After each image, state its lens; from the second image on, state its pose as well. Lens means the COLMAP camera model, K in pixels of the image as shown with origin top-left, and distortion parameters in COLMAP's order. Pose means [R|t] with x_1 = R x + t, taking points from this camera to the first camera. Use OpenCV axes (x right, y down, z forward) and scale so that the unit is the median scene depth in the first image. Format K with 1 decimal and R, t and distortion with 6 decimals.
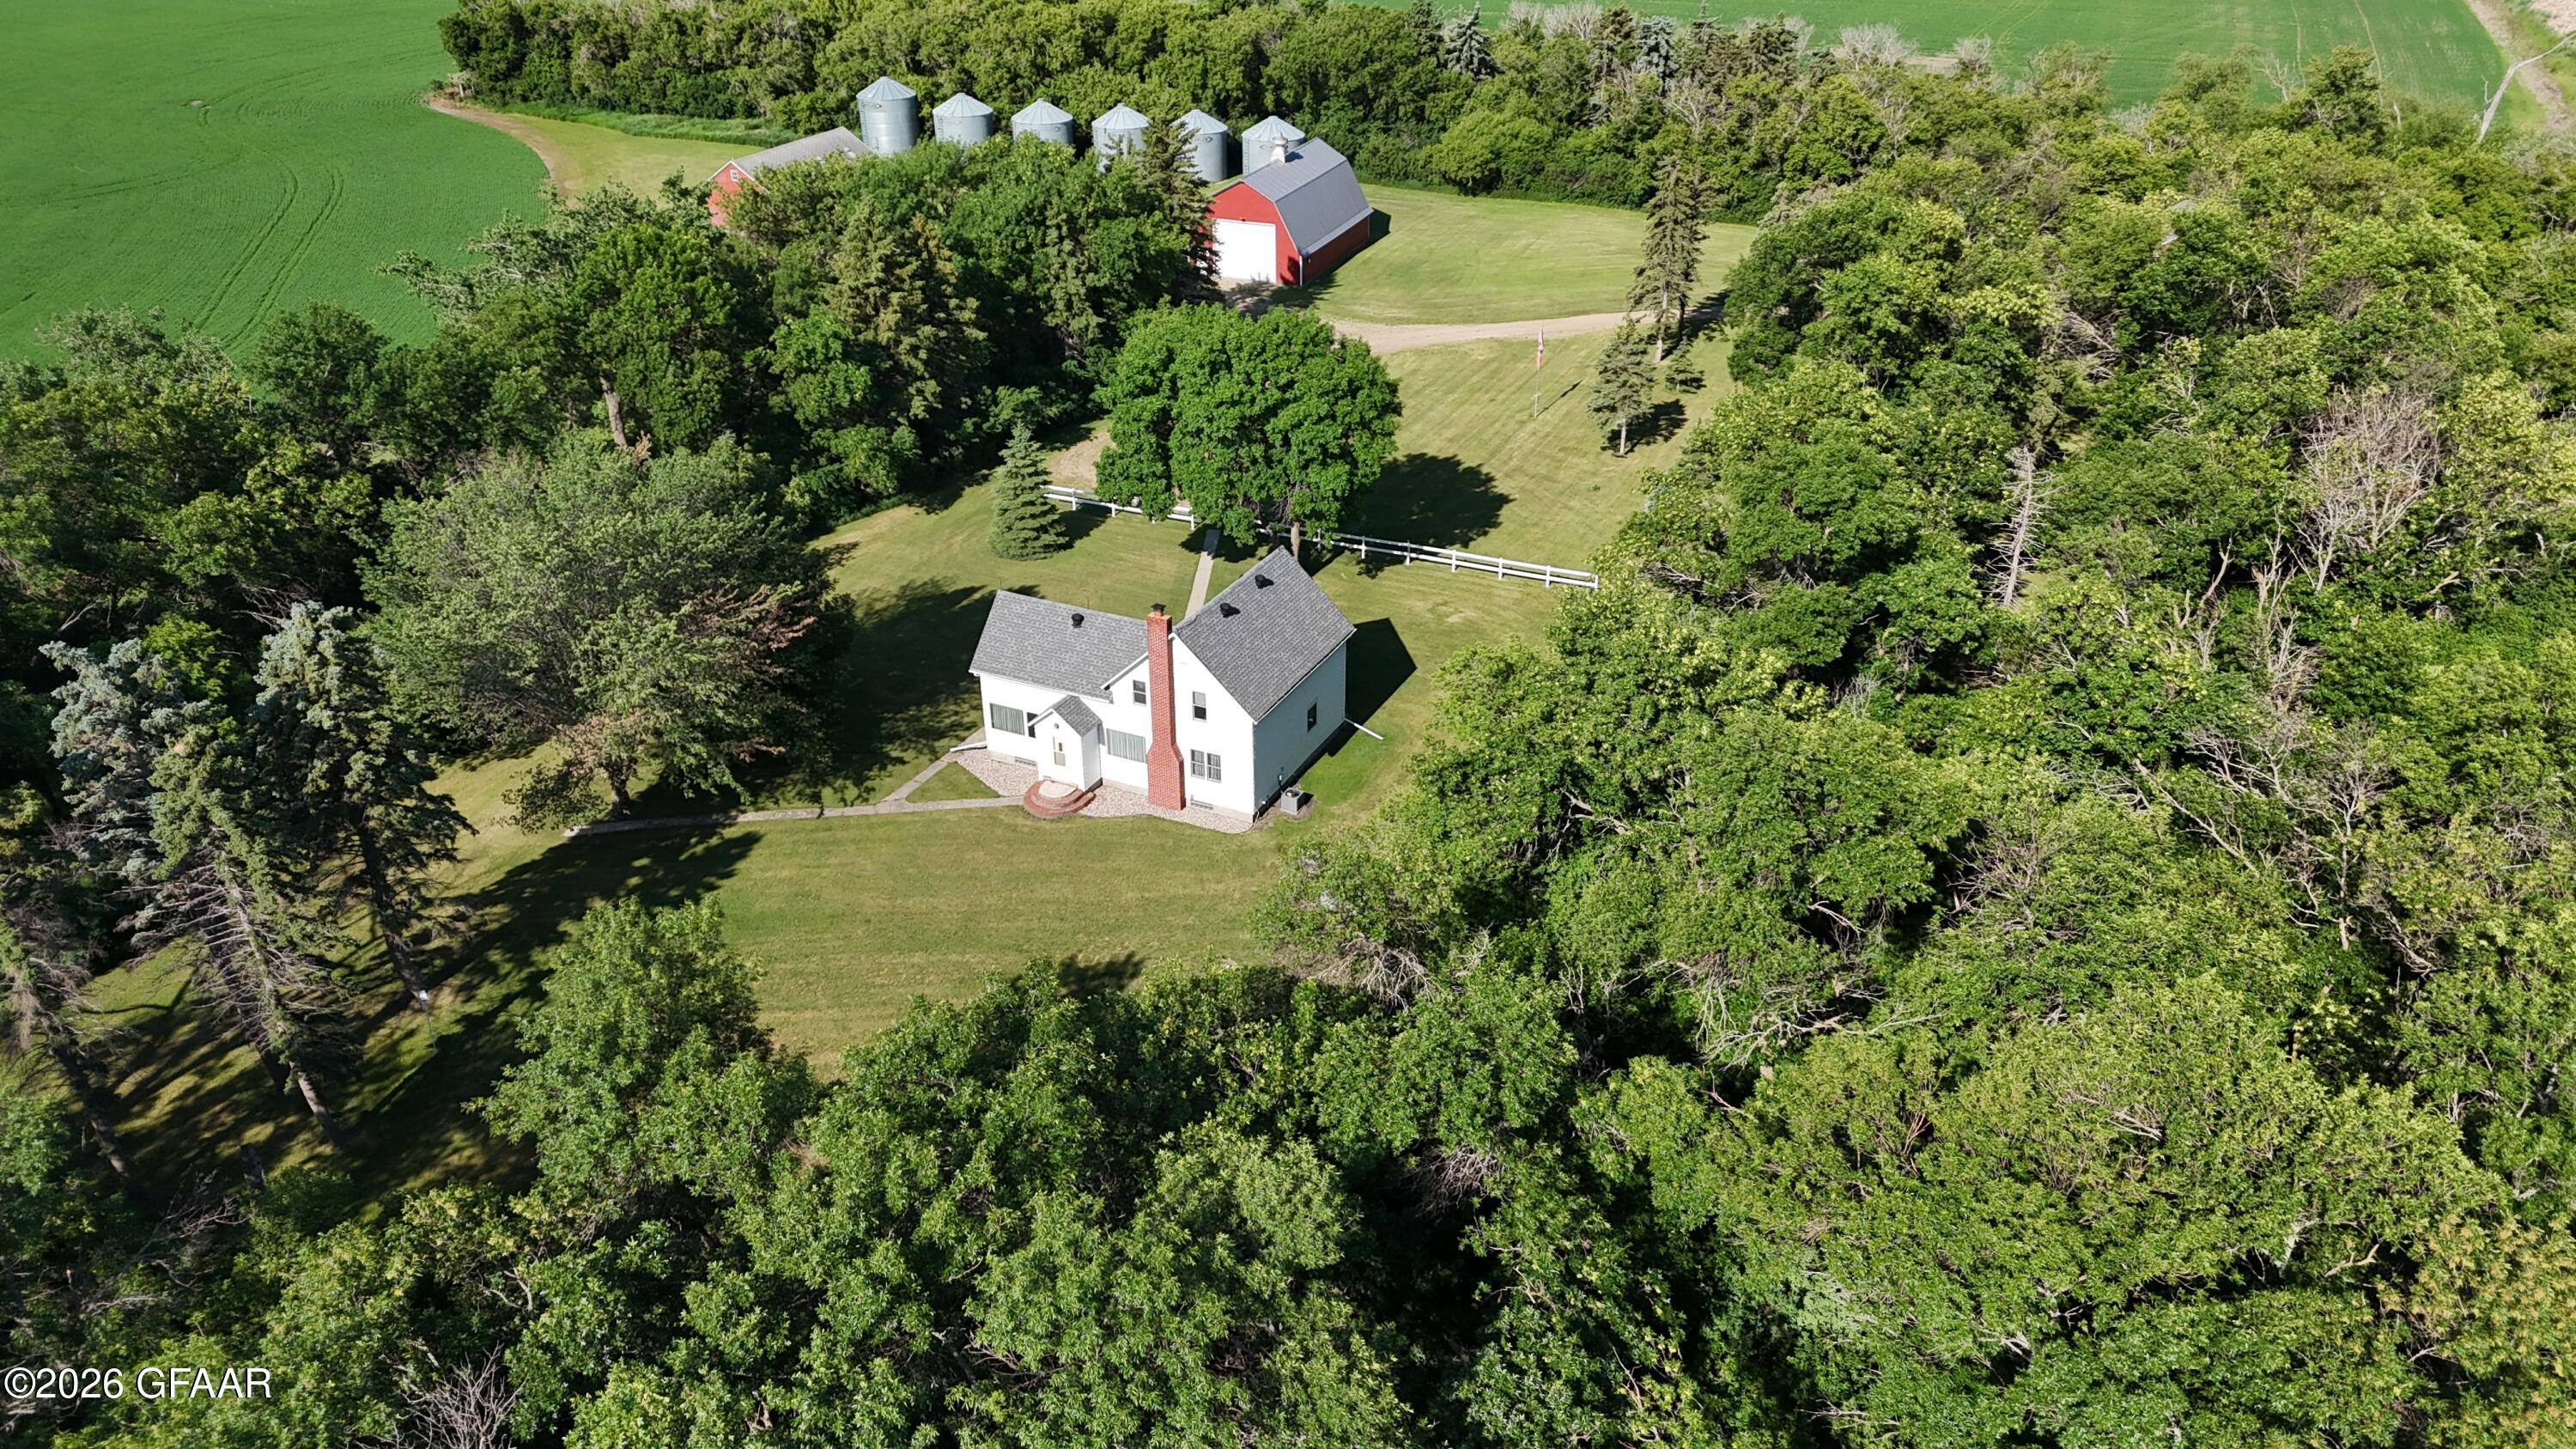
lens RADIAL K [[1883.1, 0, 1297.8], [0, 1883.1, 714.1], [0, 0, 1]] dist [0.090006, -0.088305]
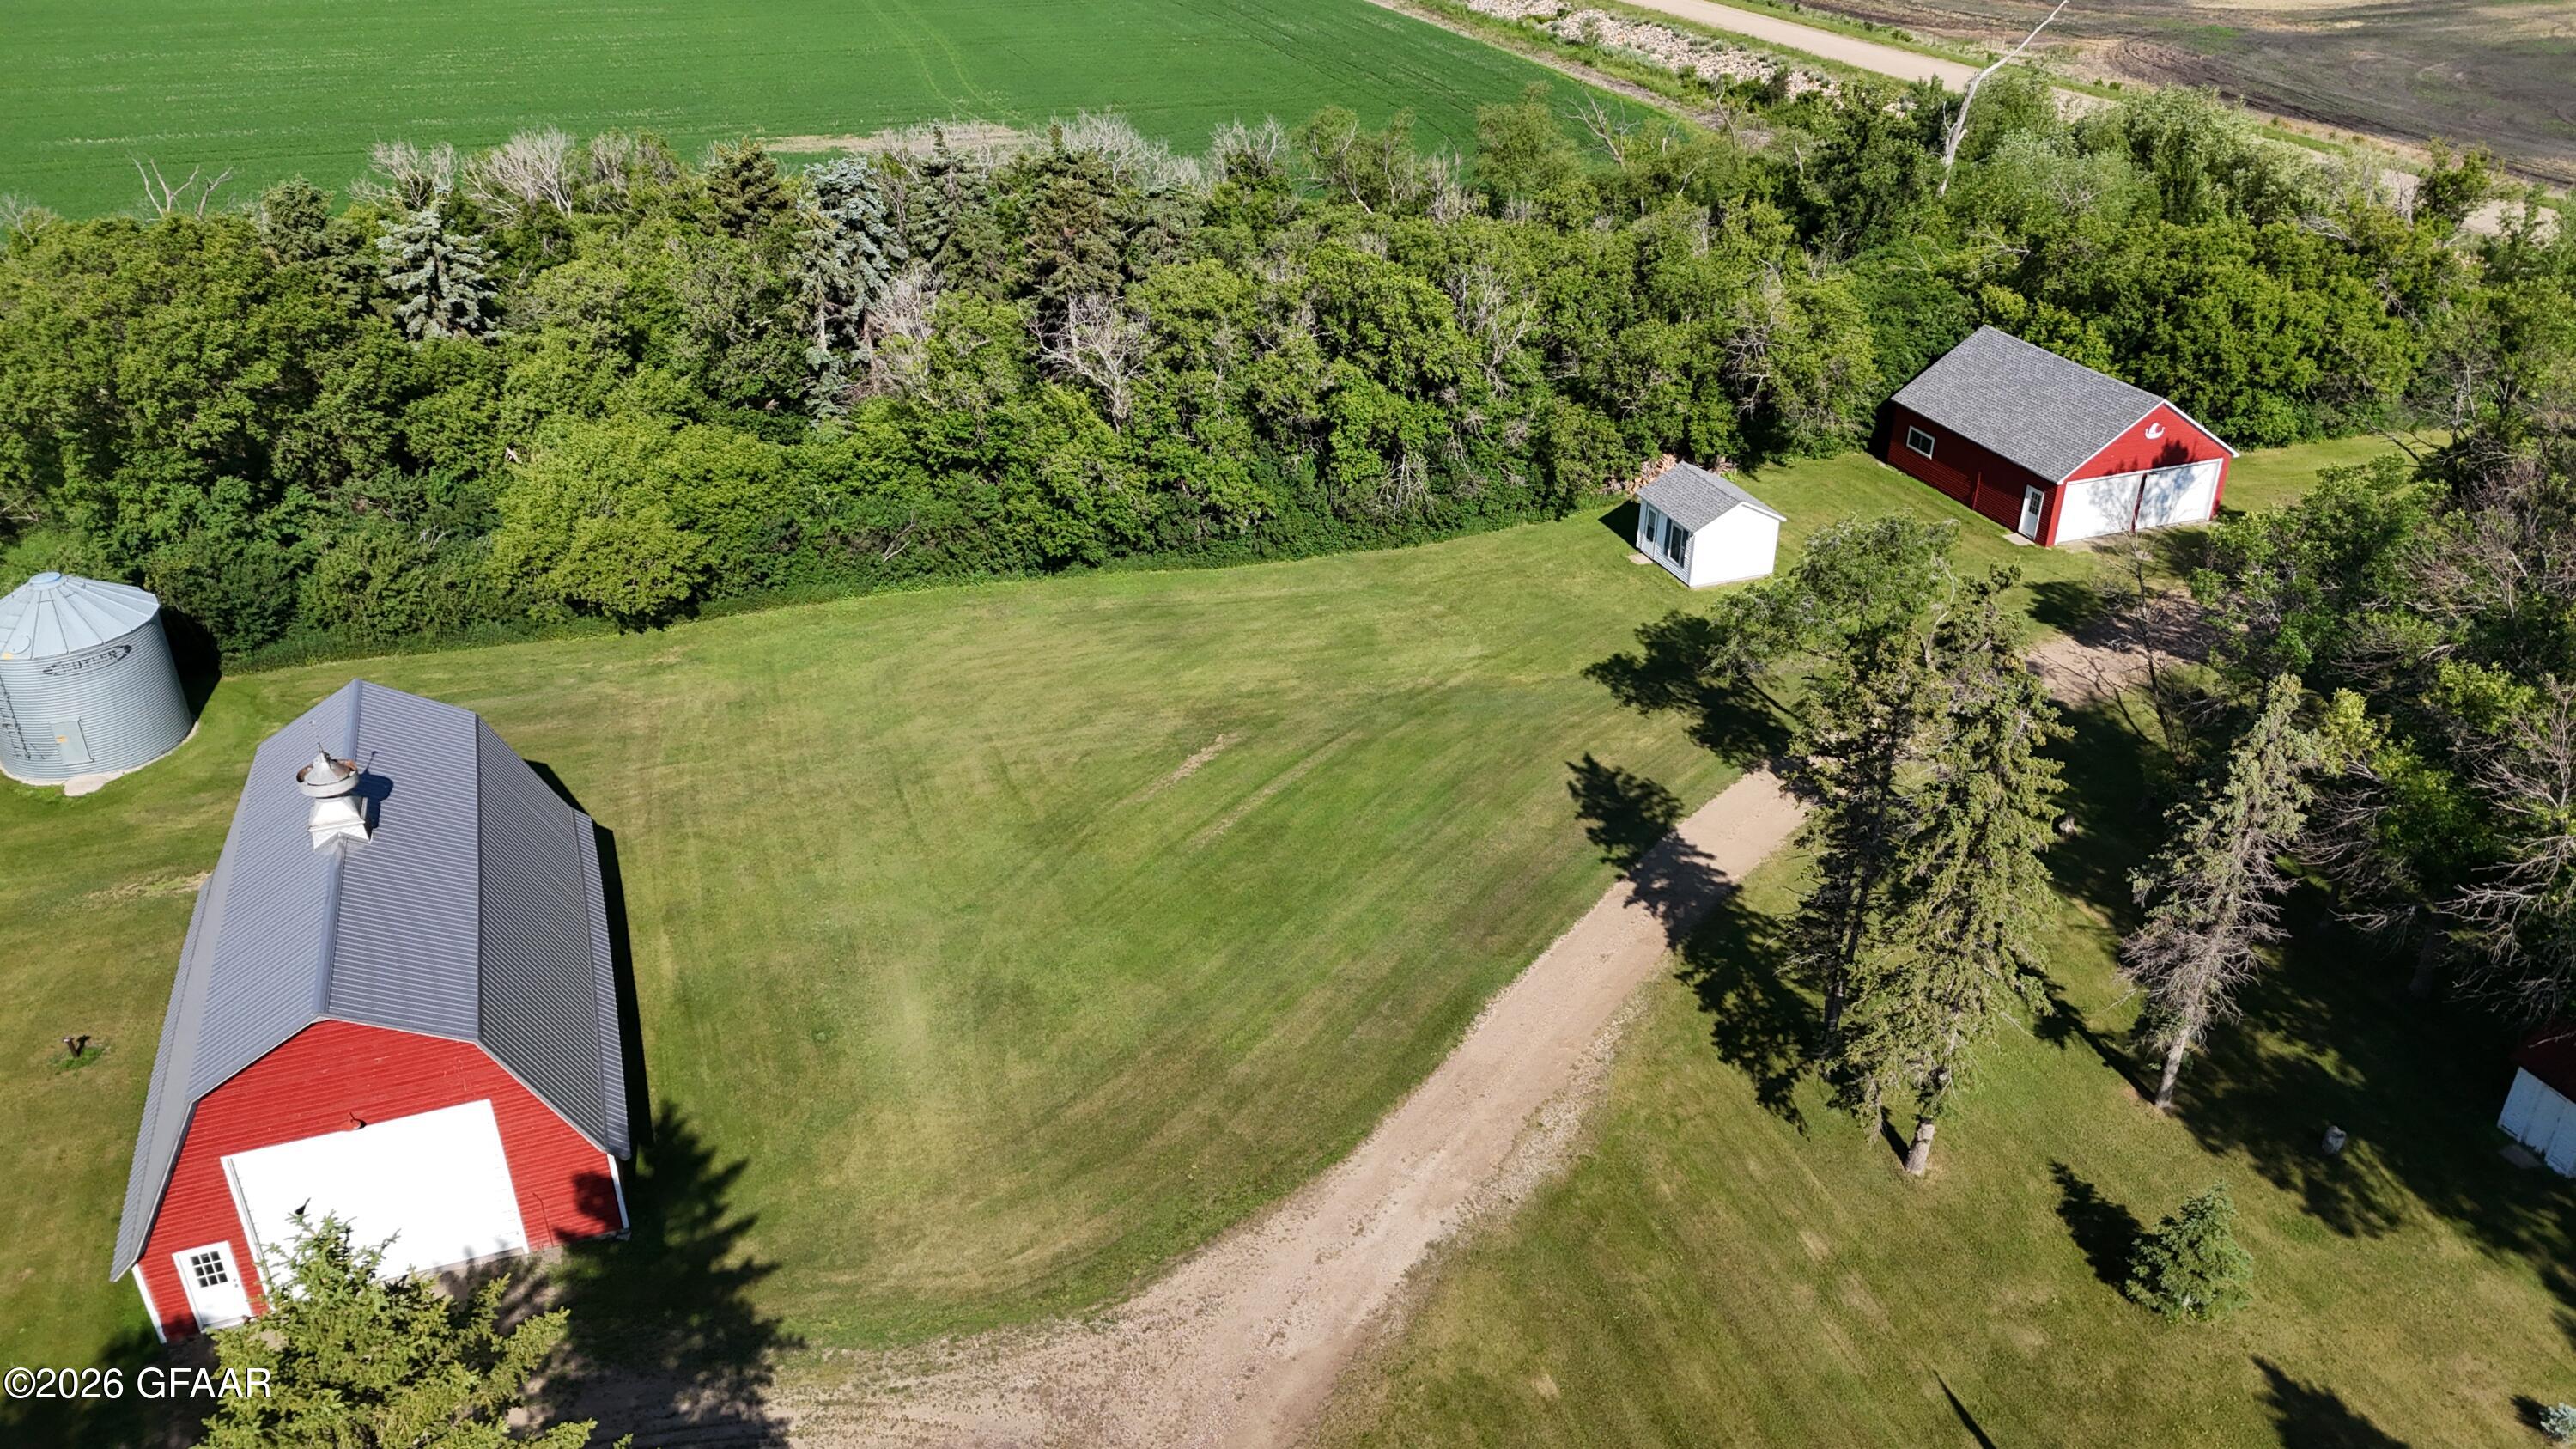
lens RADIAL K [[1883.1, 0, 1292.1], [0, 1883.1, 719.0], [0, 0, 1]] dist [0.090006, -0.088305]
pose [[0.739587, -0.314155, 0.595246, -0.058581], [0.316885, 0.942763, 0.103838, -0.234540], [-0.593797, 0.111828, 0.796806, 0.534736]]
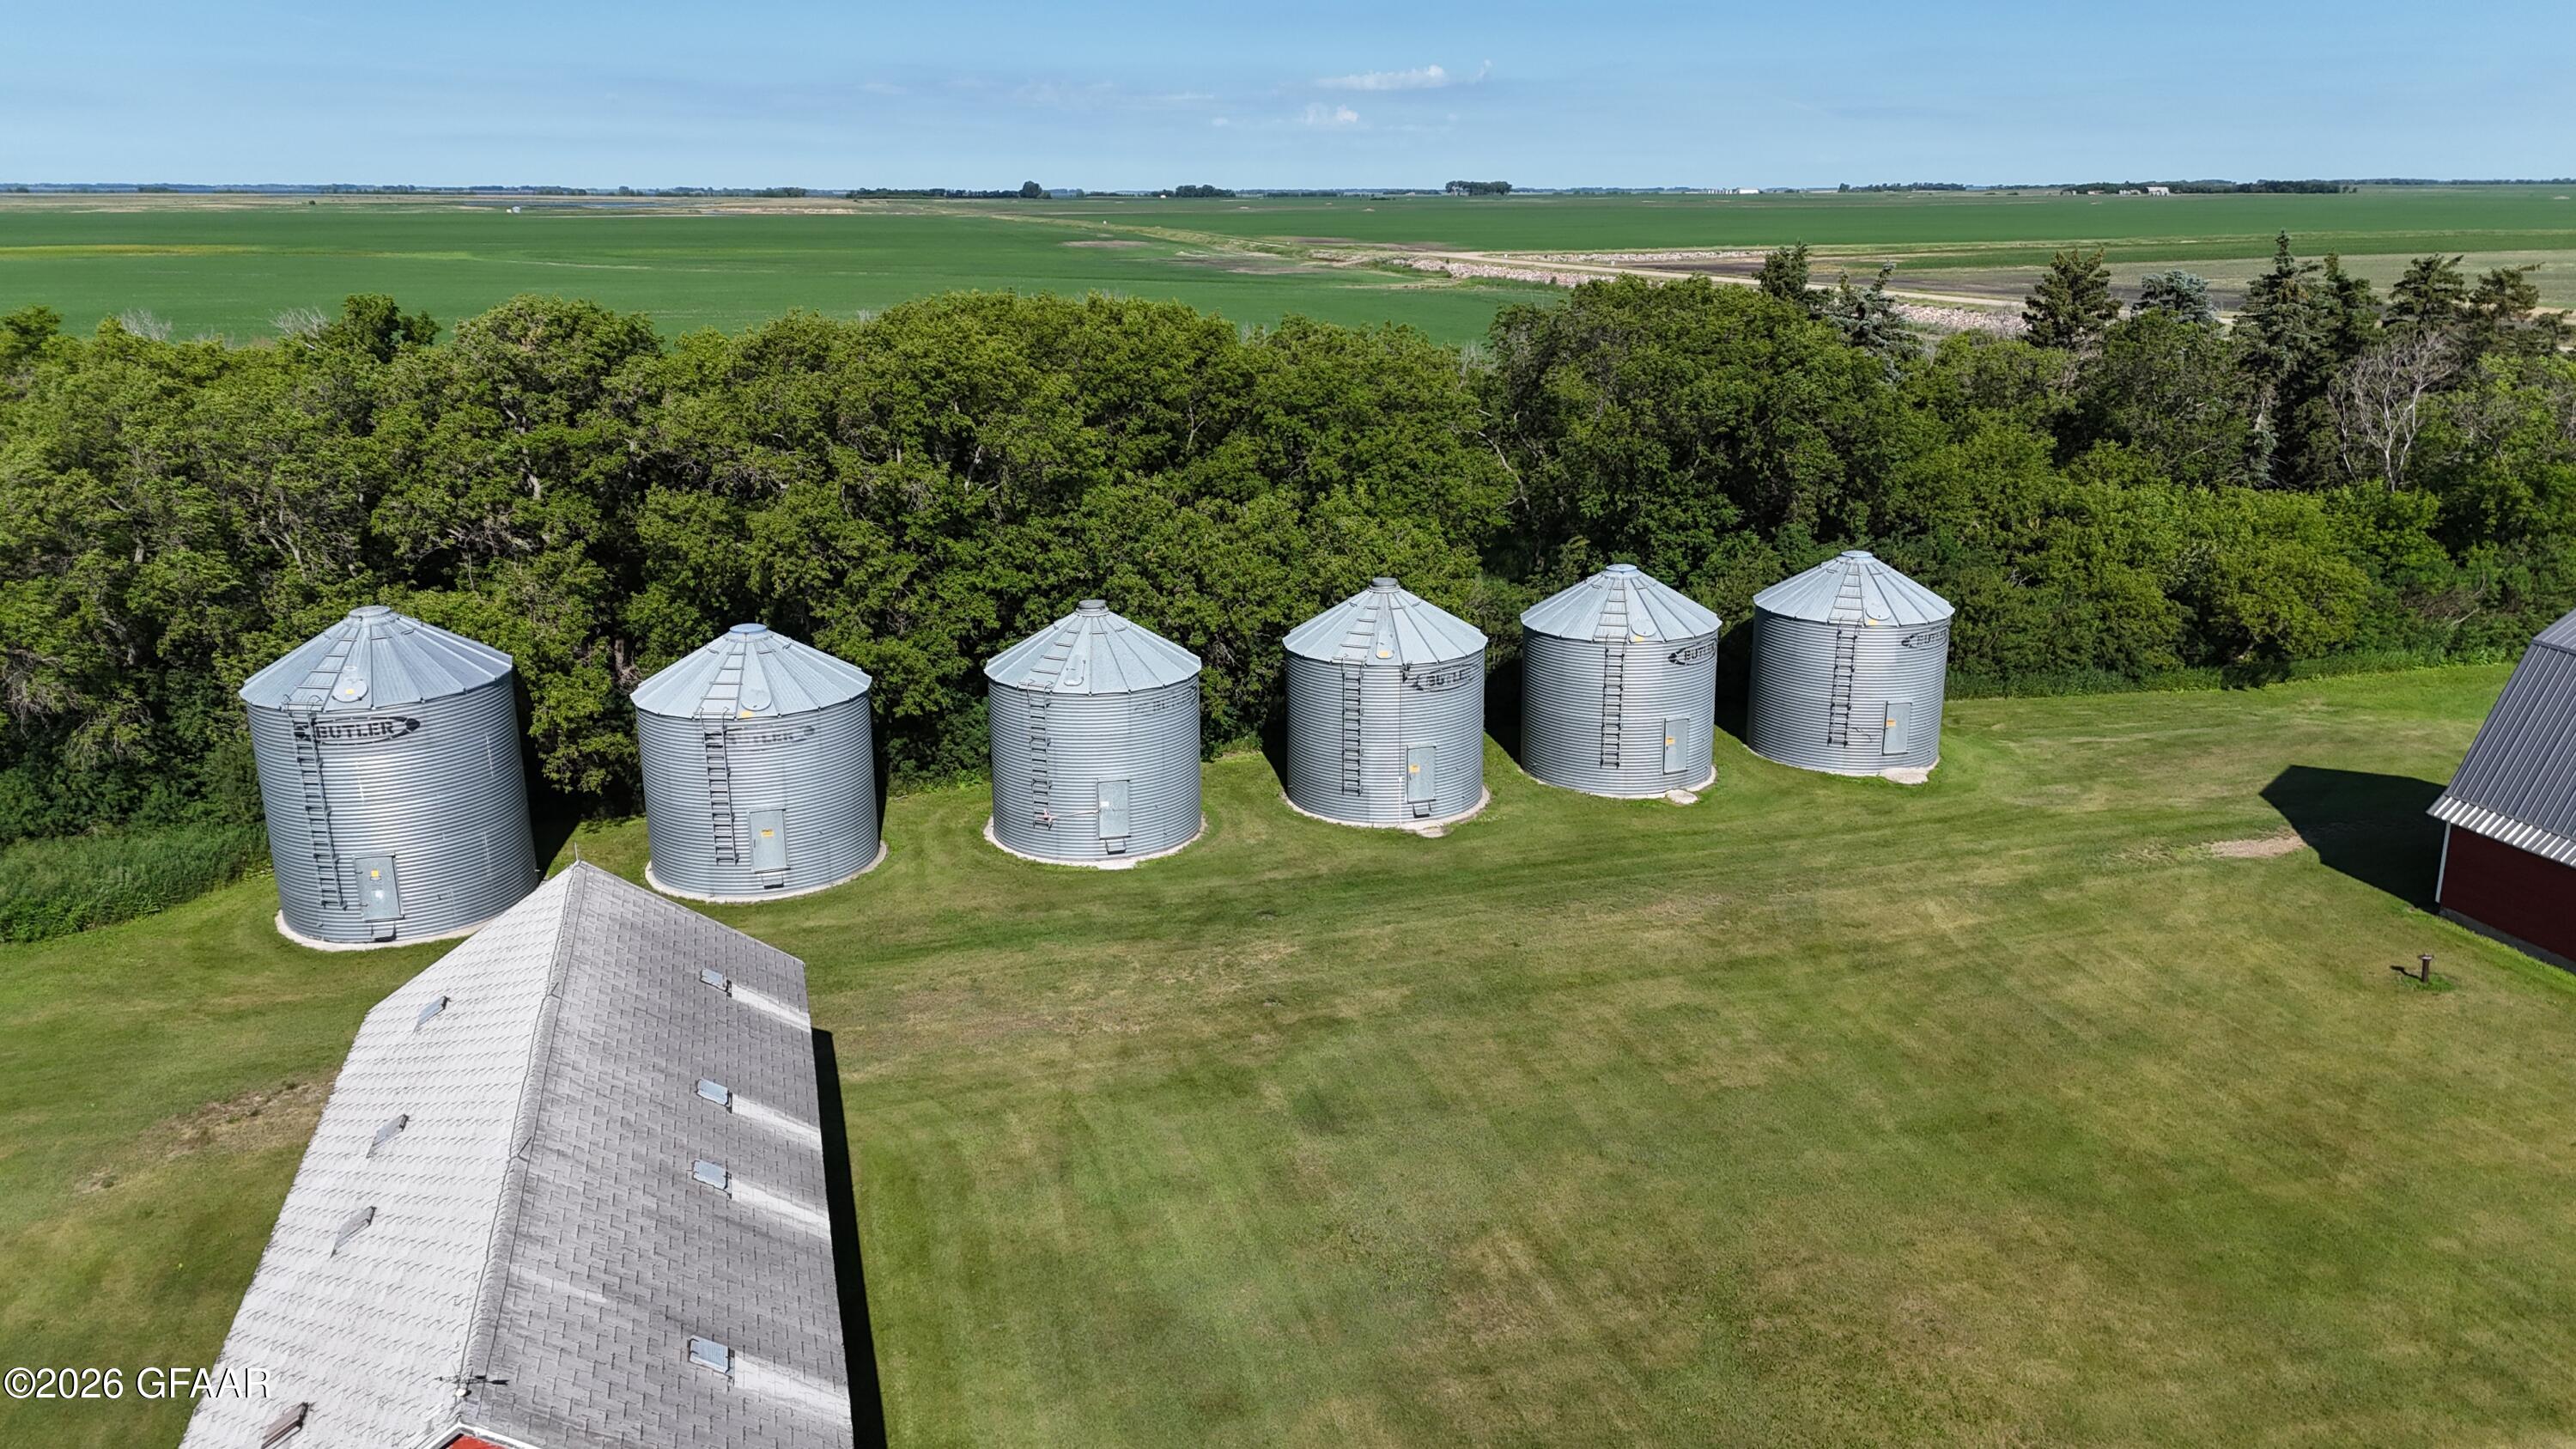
lens RADIAL K [[1883.1, 0, 1245.1], [0, 1883.1, 714.2], [0, 0, 1]] dist [0.090006, -0.088305]
pose [[0.784771, -0.160686, 0.598593, -0.276416], [0.292297, 0.947610, -0.128832, -0.256981], [-0.546531, 0.276071, 0.790625, 0.751356]]
